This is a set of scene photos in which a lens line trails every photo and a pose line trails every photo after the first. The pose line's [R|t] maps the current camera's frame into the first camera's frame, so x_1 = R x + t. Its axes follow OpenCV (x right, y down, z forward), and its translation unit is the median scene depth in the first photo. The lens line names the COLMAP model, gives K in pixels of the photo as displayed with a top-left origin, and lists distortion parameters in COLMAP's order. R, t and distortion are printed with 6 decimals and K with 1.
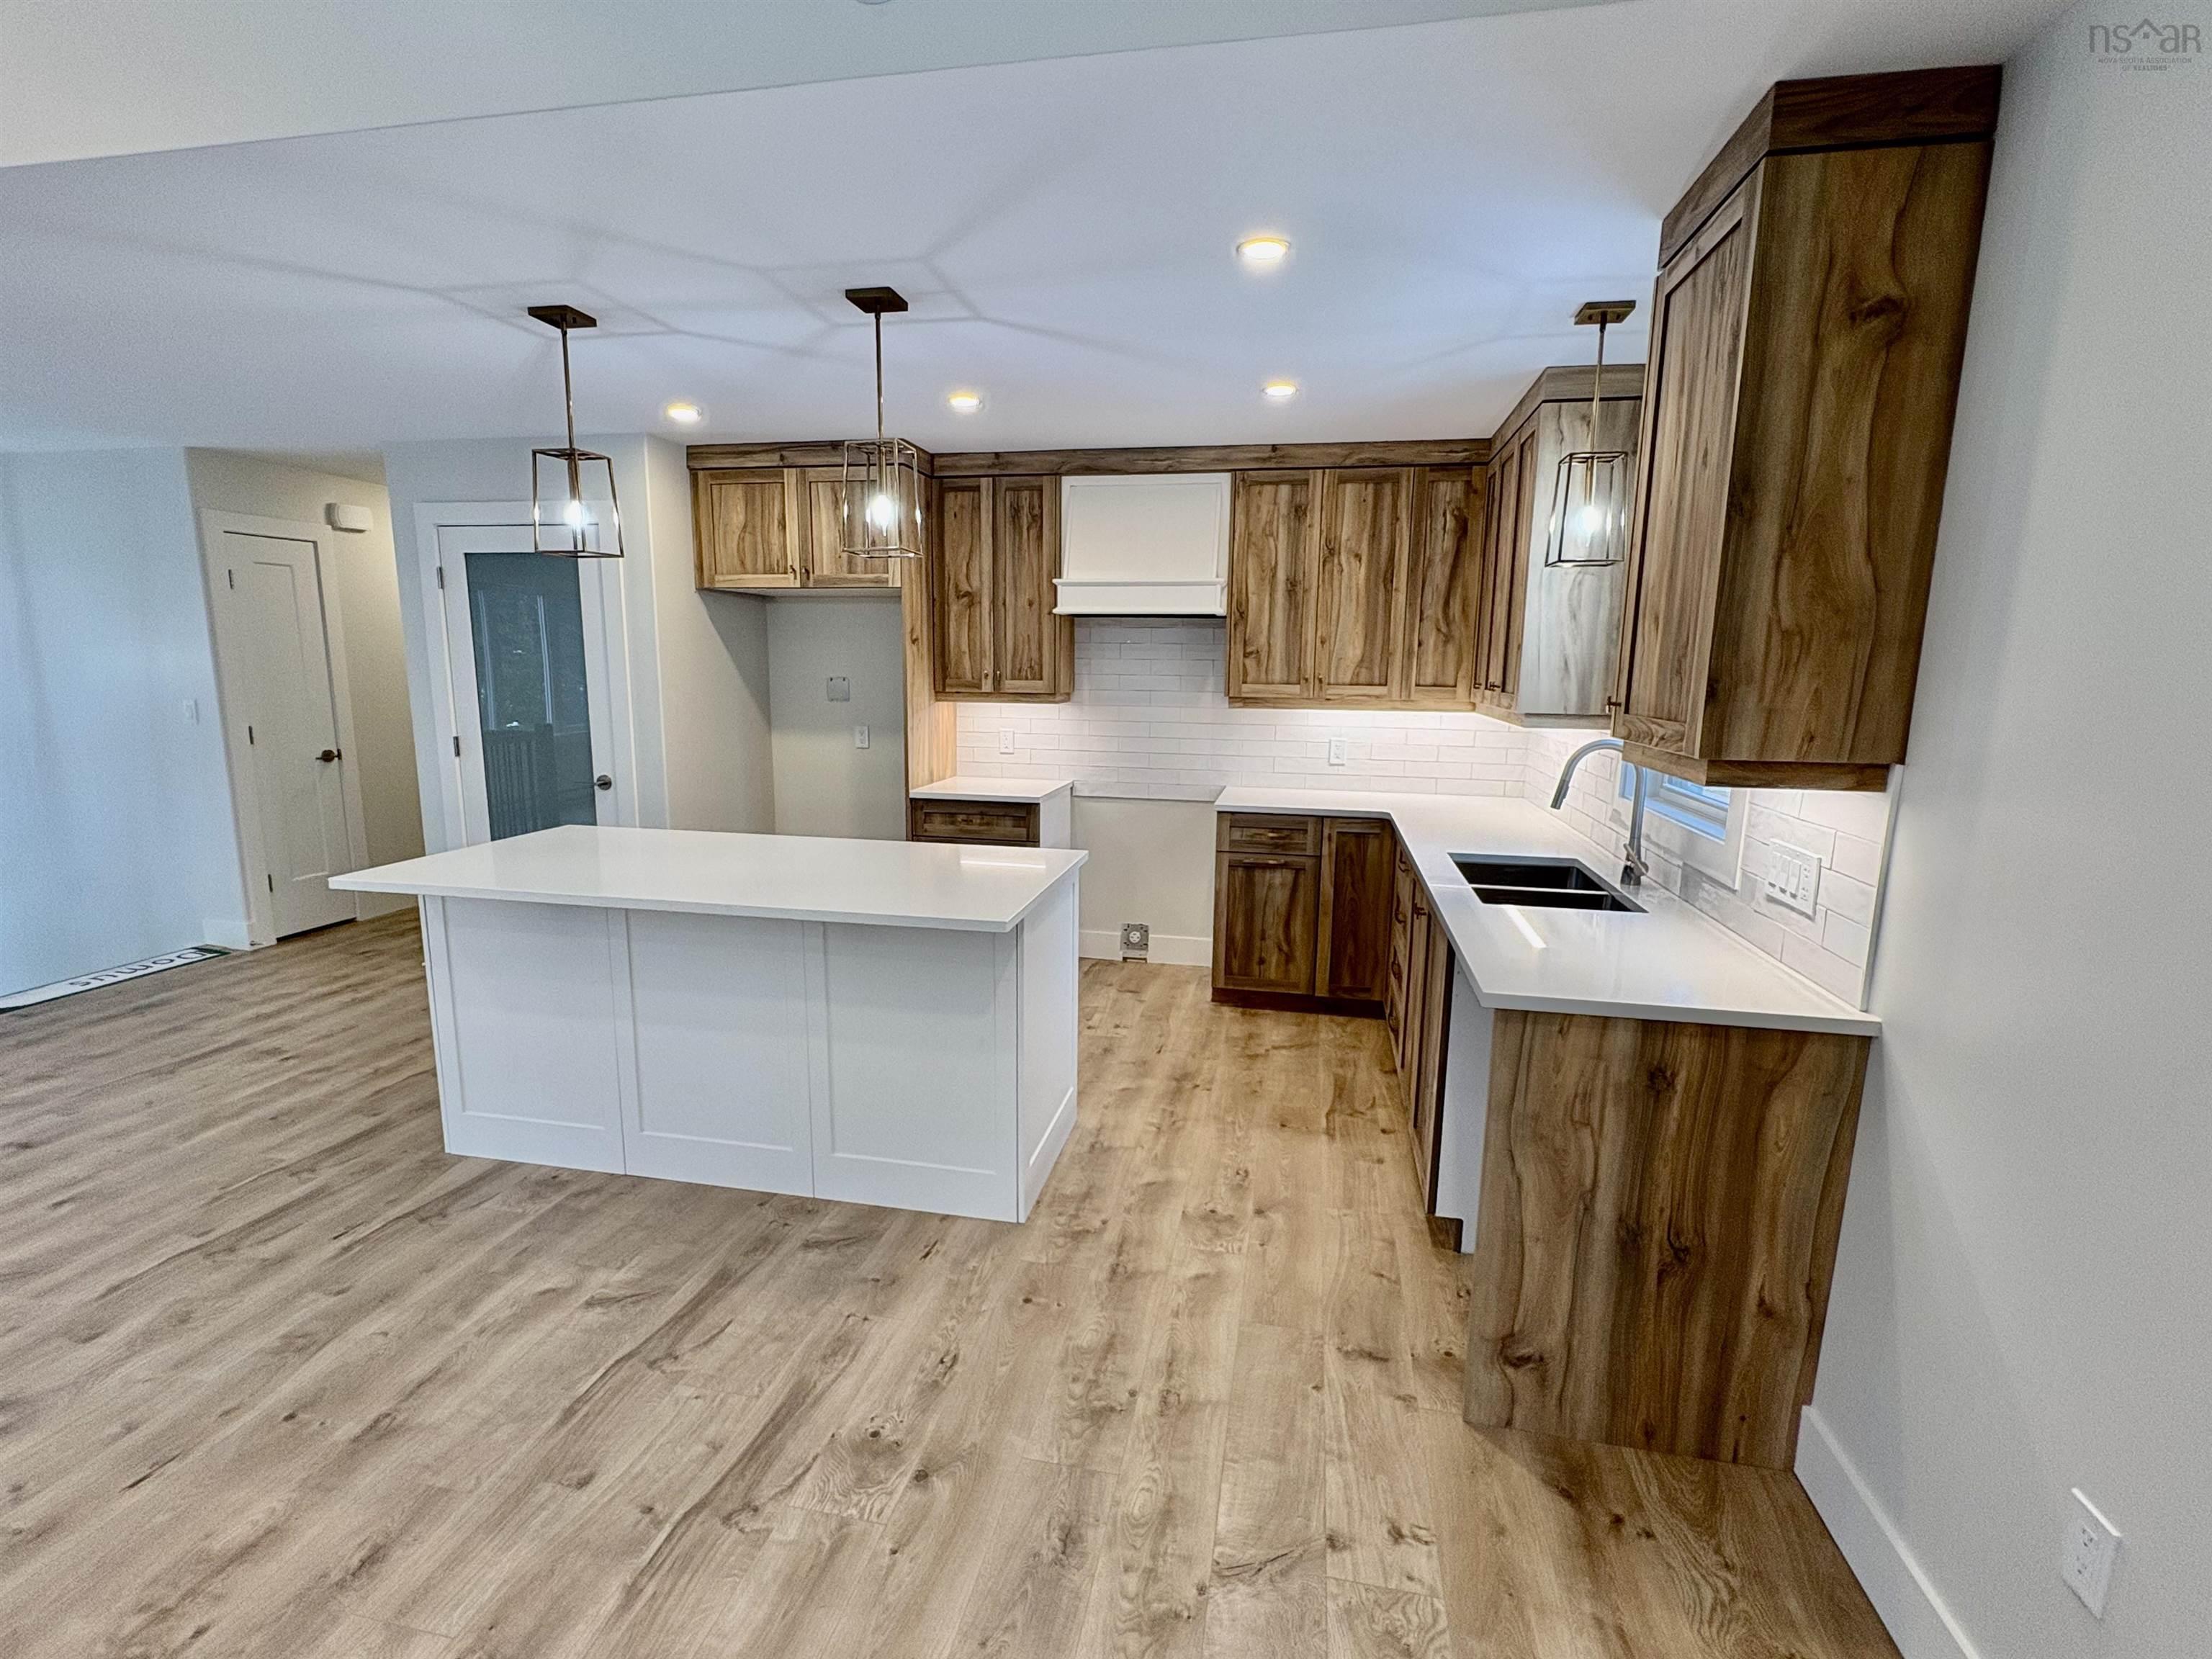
lens RADIAL K [[1015.1, 0, 1104.0], [0, 1015.1, 833.4], [0, 0, 1]] dist [-0.000605, 0.000486]
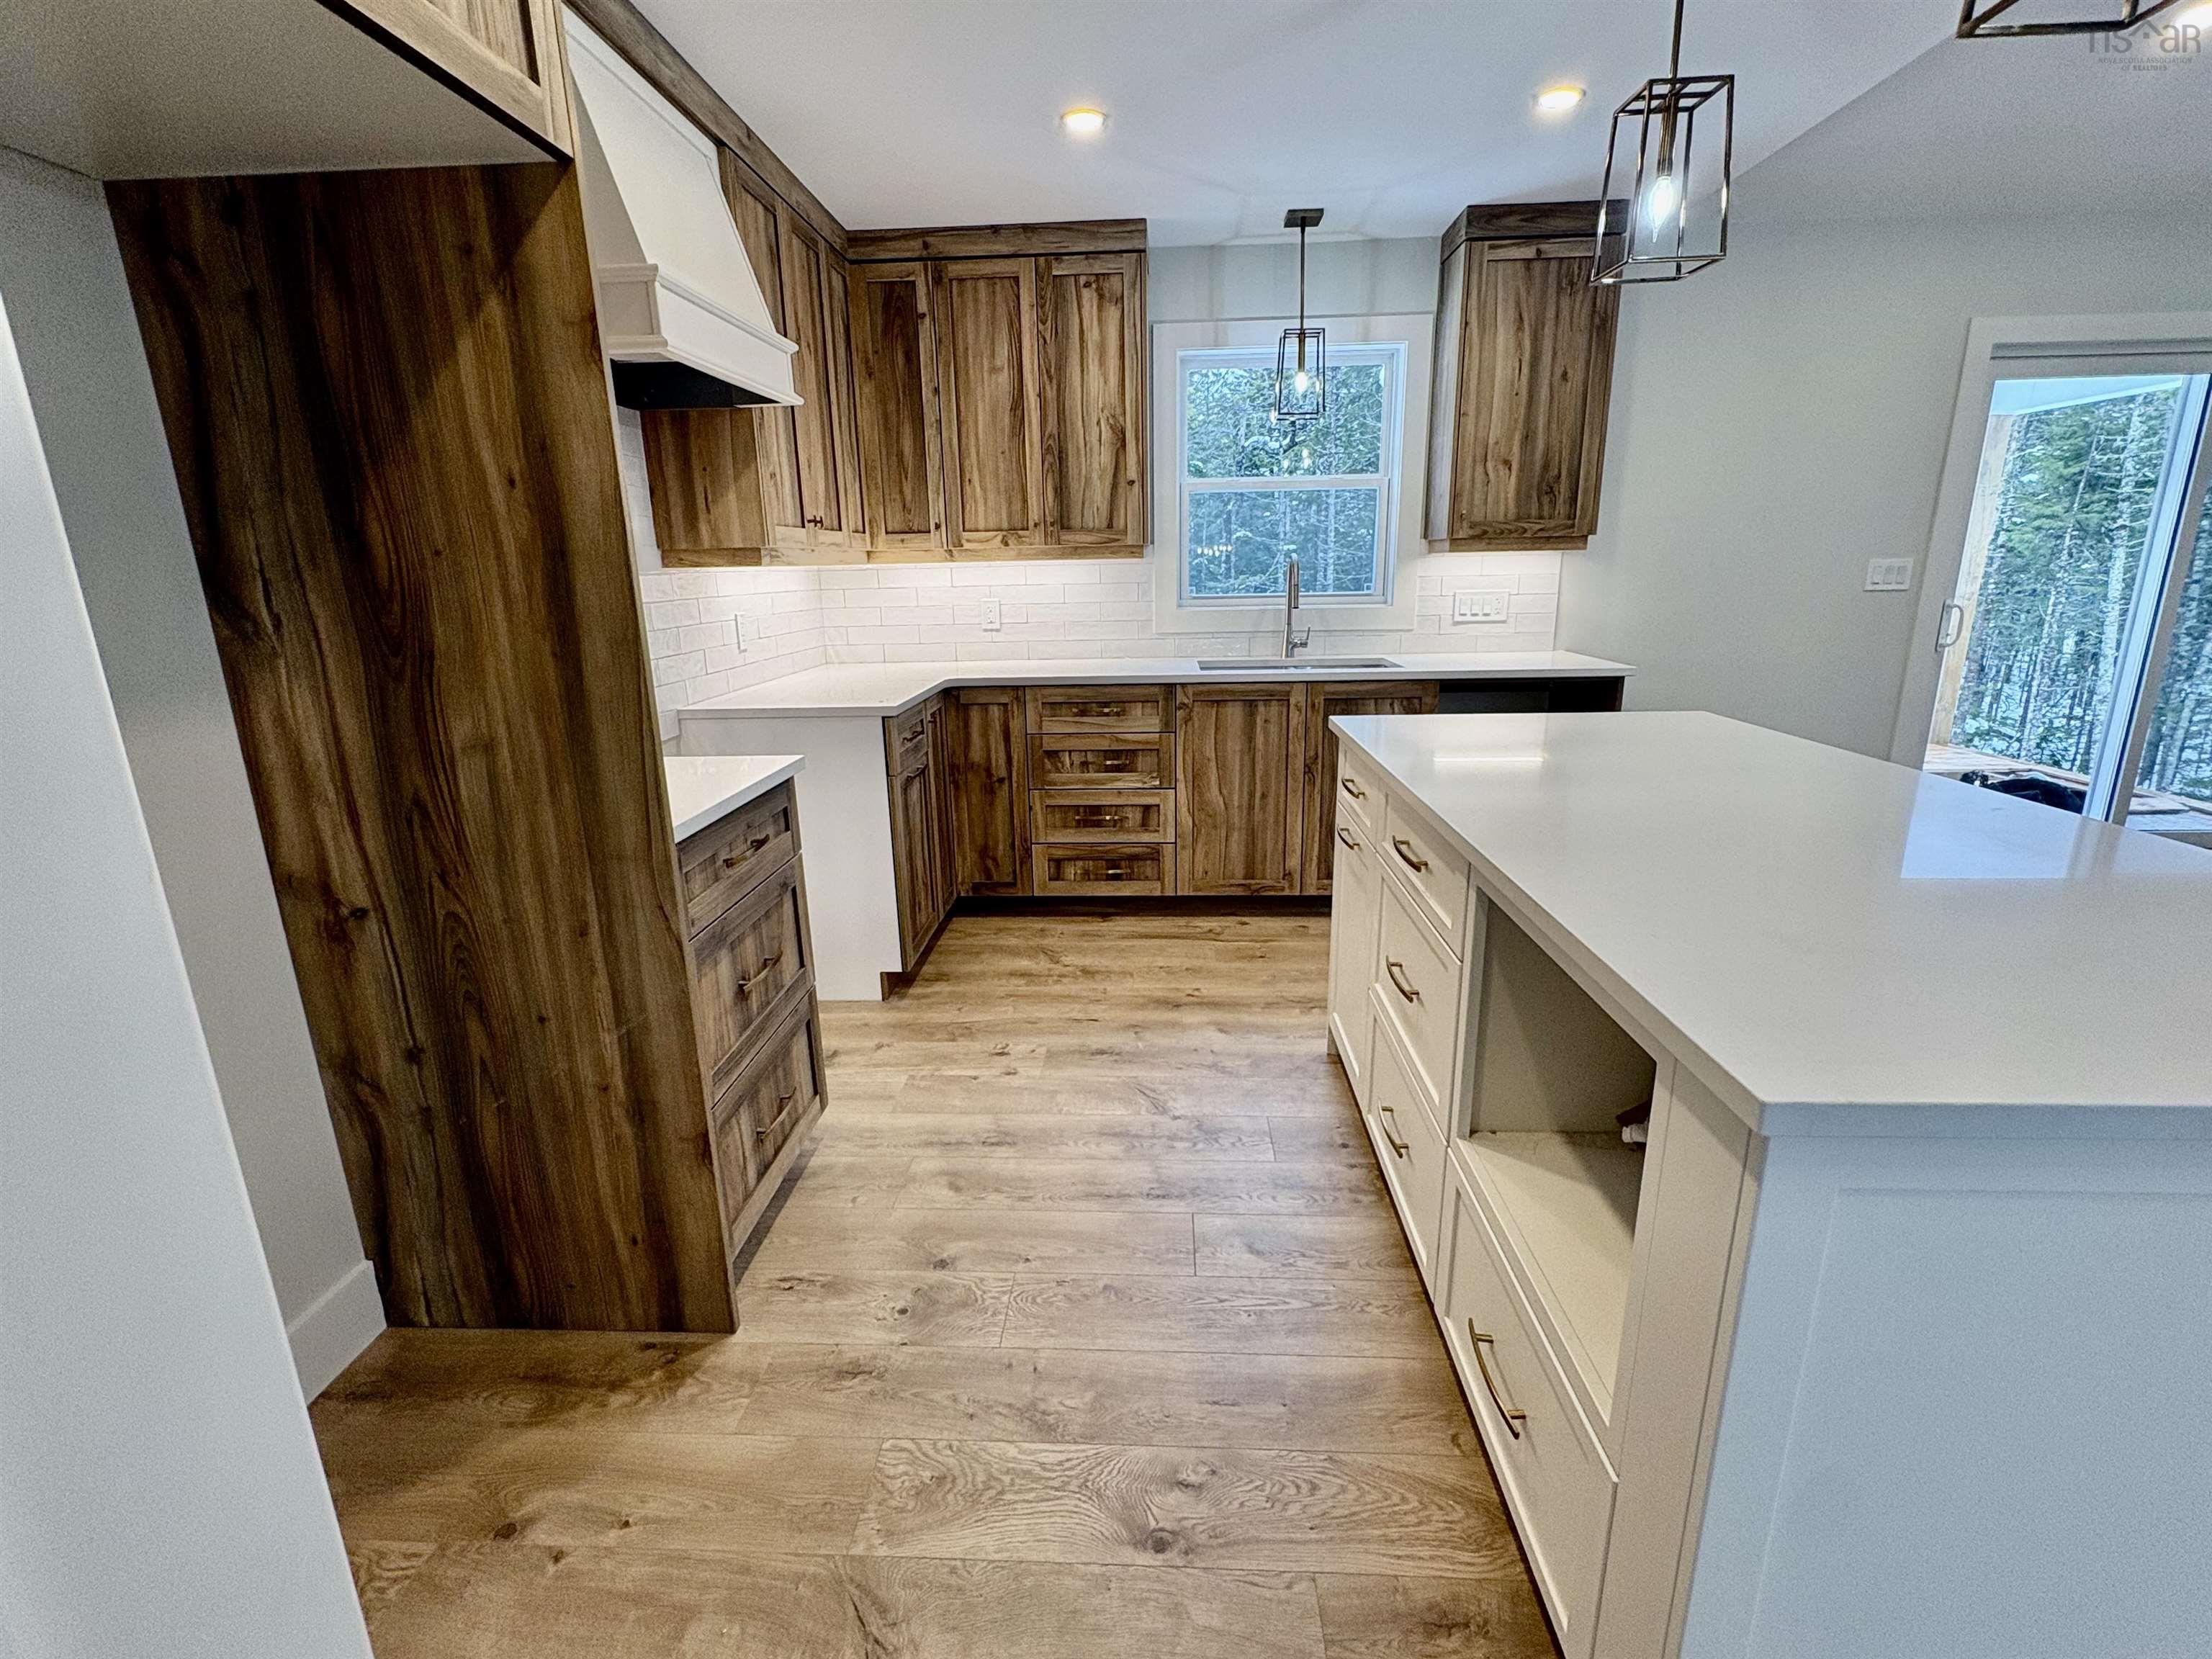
lens RADIAL K [[1015.1, 0, 1104.0], [0, 1015.1, 833.4], [0, 0, 1]] dist [-0.000605, 0.000486]
pose [[-0.146020, -0.265116, 0.953096, -0.759057], [0.186482, 0.938774, 0.289702, -0.157126], [-0.971547, 0.220038, -0.087640, 1.253874]]
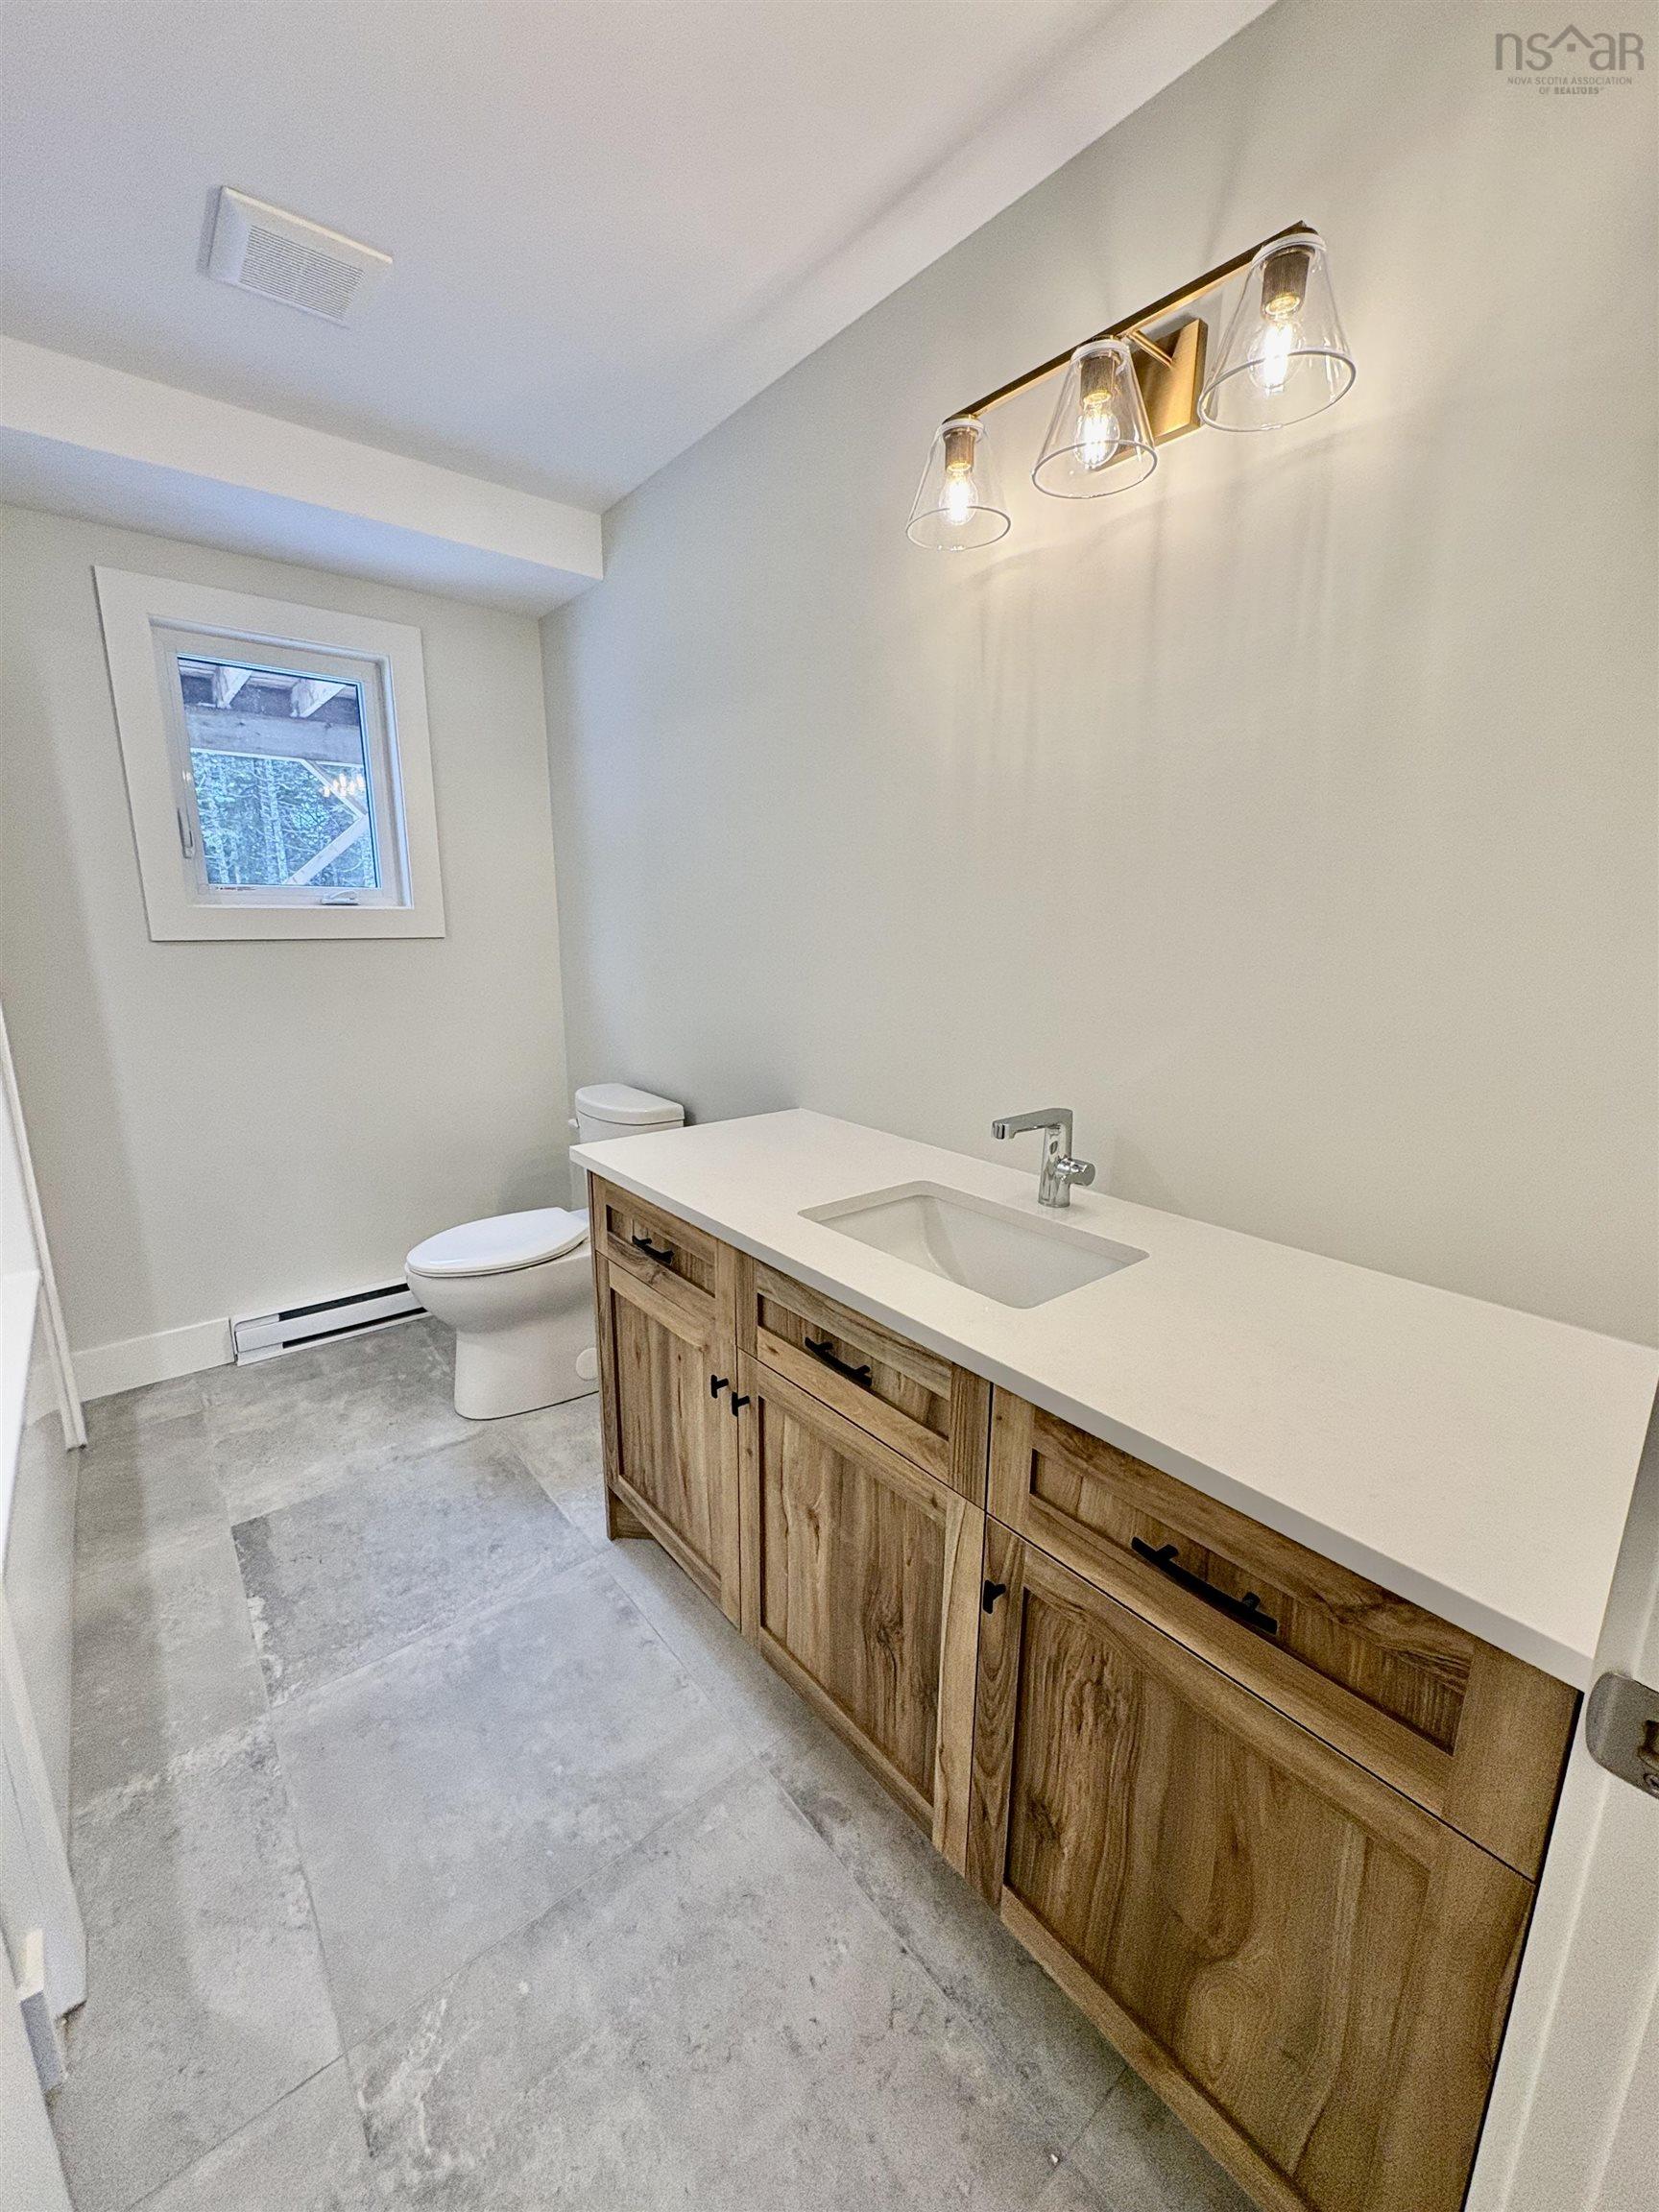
lens RADIAL K [[879.9, 0, 829.5], [0, 879.9, 1106.0], [0, 0, 1]] dist [-0.000538, 0.000346]
pose [[0.633062, -0.175310, 0.753988, 0.080392], [0.136772, 0.984026, 0.113960, -0.364281], [-0.761922, 0.030981, 0.646927, 0.363373]]
